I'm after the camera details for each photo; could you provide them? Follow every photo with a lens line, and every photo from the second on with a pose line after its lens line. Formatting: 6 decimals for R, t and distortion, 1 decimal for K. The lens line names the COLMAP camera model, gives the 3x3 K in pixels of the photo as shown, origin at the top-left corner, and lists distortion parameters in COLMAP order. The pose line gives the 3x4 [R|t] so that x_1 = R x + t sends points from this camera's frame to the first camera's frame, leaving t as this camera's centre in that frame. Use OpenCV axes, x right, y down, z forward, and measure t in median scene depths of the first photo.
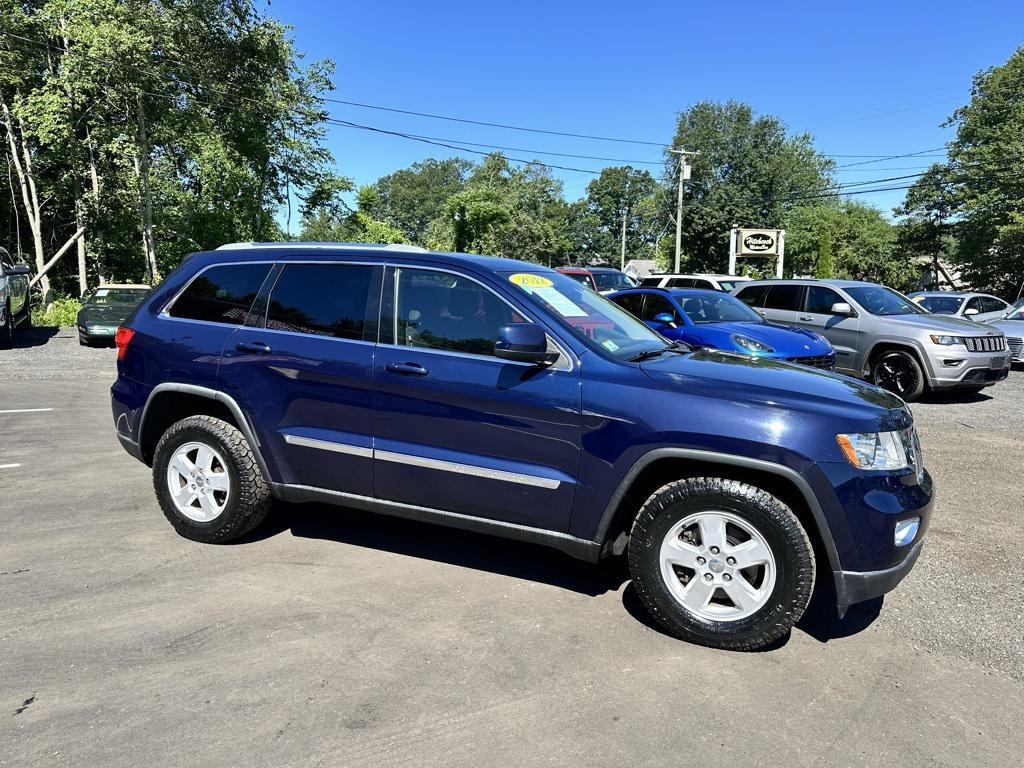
lens RADIAL K [[702.0, 0, 494.8], [0, 702.0, 431.6], [0, 0, 1]] dist [0.056318, -0.069242]
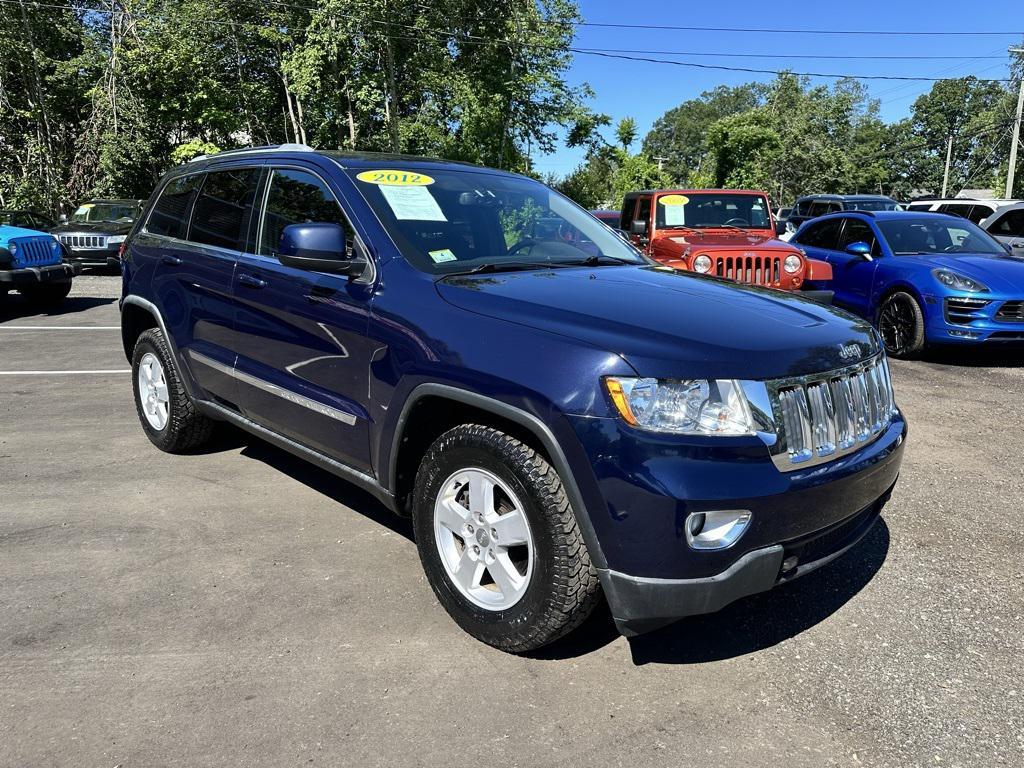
lens RADIAL K [[708.2, 0, 506.2], [0, 708.2, 404.8], [0, 0, 1]] dist [0.051106, -0.055697]
pose [[0.928936, 0.080024, -0.361488, 0.094983], [-0.064970, 0.996445, 0.053631, 0.000082], [0.364495, -0.026334, 0.930833, 0.044600]]
